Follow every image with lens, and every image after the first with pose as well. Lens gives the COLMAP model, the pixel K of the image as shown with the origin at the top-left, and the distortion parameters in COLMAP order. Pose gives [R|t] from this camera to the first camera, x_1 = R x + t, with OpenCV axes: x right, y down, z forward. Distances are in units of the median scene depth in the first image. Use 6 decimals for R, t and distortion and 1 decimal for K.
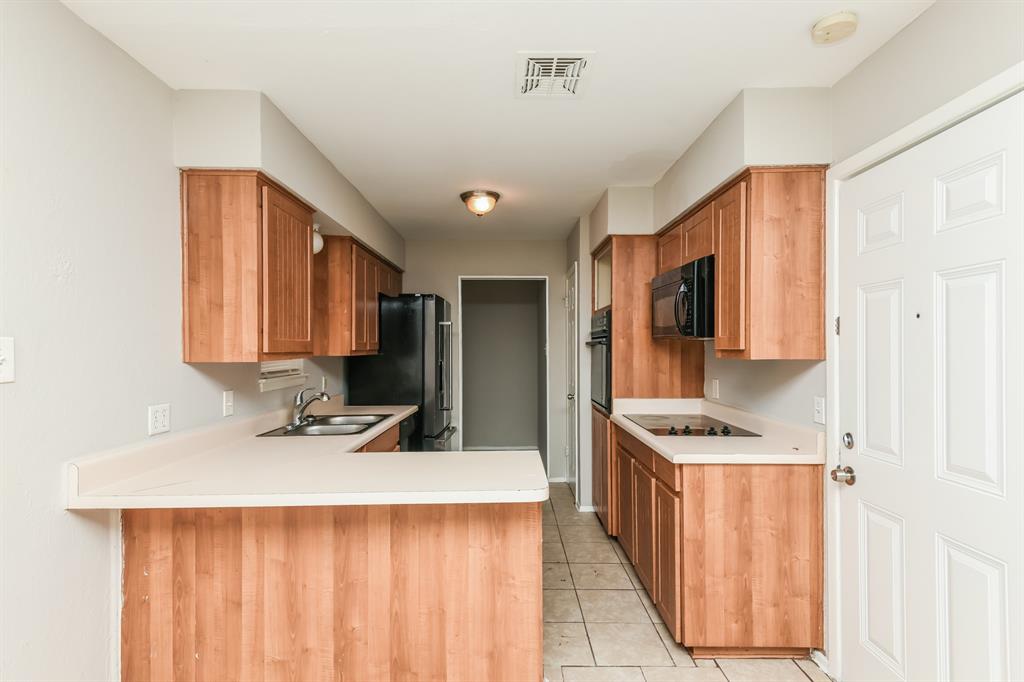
lens RADIAL K [[524.5, 0, 509.9], [0, 524.5, 344.3], [0, 0, 1]] dist [0.030824, -0.000109]
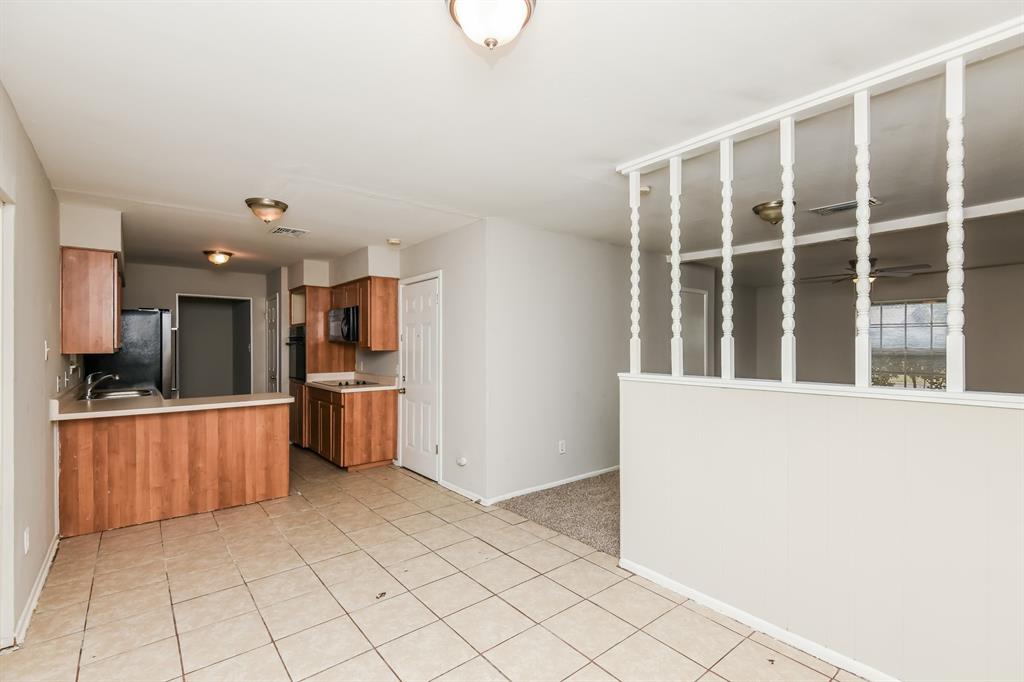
lens RADIAL K [[472.8, 0, 527.4], [0, 472.8, 345.4], [0, 0, 1]] dist [-0.002703, -0.001757]
pose [[0.773835, 0.001184, 0.633386, -0.409669], [-0.003068, 0.999994, 0.001880, -0.002712], [-0.633380, -0.003398, 0.773834, -1.247306]]
